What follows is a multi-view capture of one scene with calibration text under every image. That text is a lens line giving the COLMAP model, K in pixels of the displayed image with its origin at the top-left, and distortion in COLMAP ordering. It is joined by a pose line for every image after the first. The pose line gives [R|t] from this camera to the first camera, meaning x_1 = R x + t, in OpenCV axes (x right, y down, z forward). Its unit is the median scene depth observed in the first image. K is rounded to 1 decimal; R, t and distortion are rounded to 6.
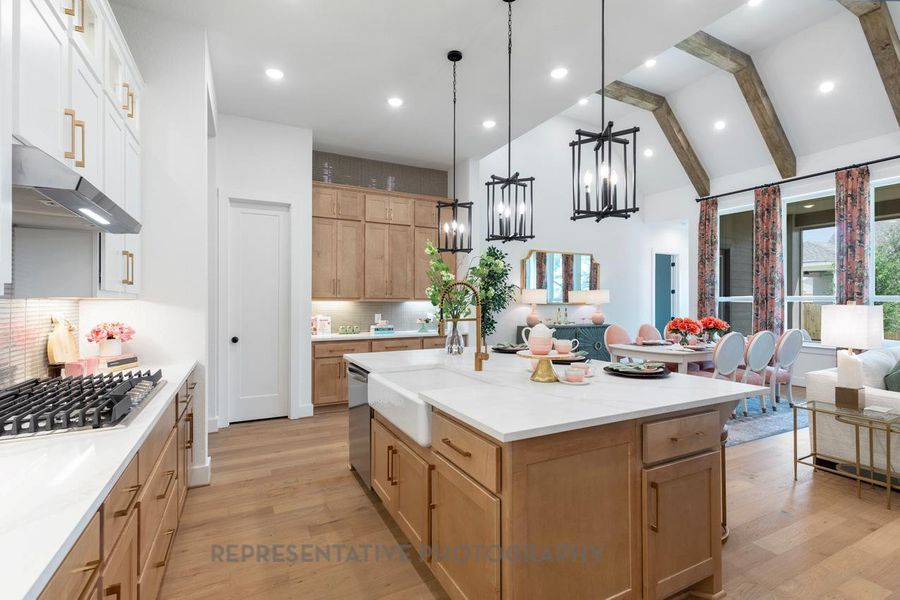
lens RADIAL K [[410.4, 0, 452.9], [0, 410.4, 303.1], [0, 0, 1]] dist [-0.000667, -0.000130]
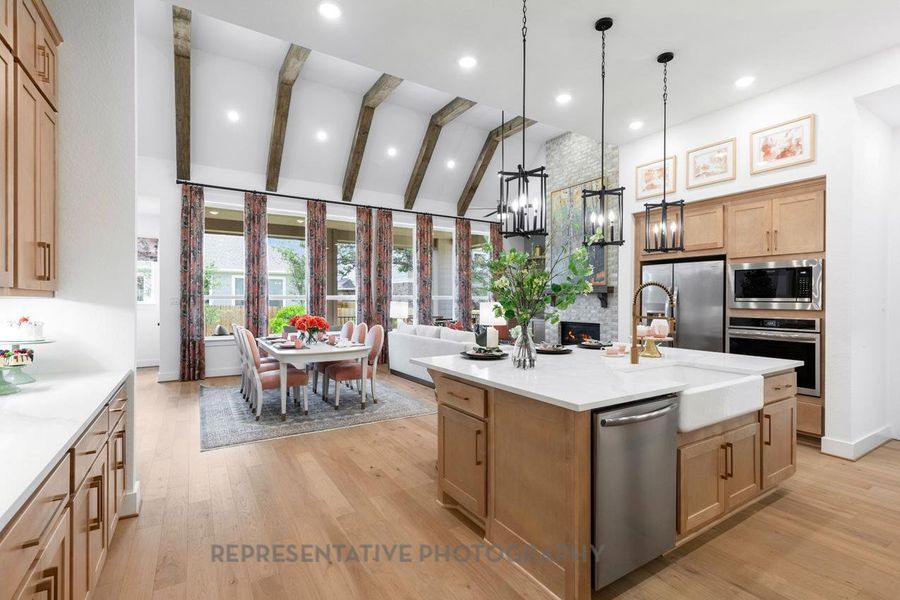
lens RADIAL K [[416.3, 0, 450.2], [0, 416.3, 305.6], [0, 0, 1]] dist [-0.022093, -0.000098]
pose [[-0.076966, -0.008683, 0.996996, -0.476096], [-0.001513, 0.999962, 0.008592, 0.002117], [-0.997033, -0.000847, -0.076977, 0.761995]]
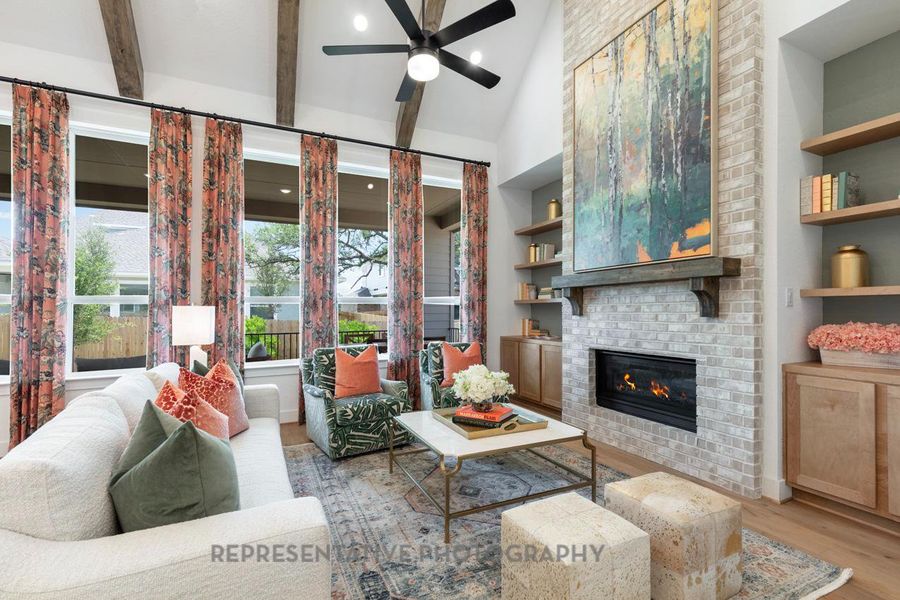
lens RADIAL K [[410.4, 0, 452.9], [0, 410.4, 303.1], [0, 0, 1]] dist [-0.000667, -0.000130]
pose [[0.027648, 0.010783, 0.999560, 0.429919], [0.004704, 0.999929, -0.010917, 0.005847], [-0.999607, 0.005004, 0.027596, 0.416324]]
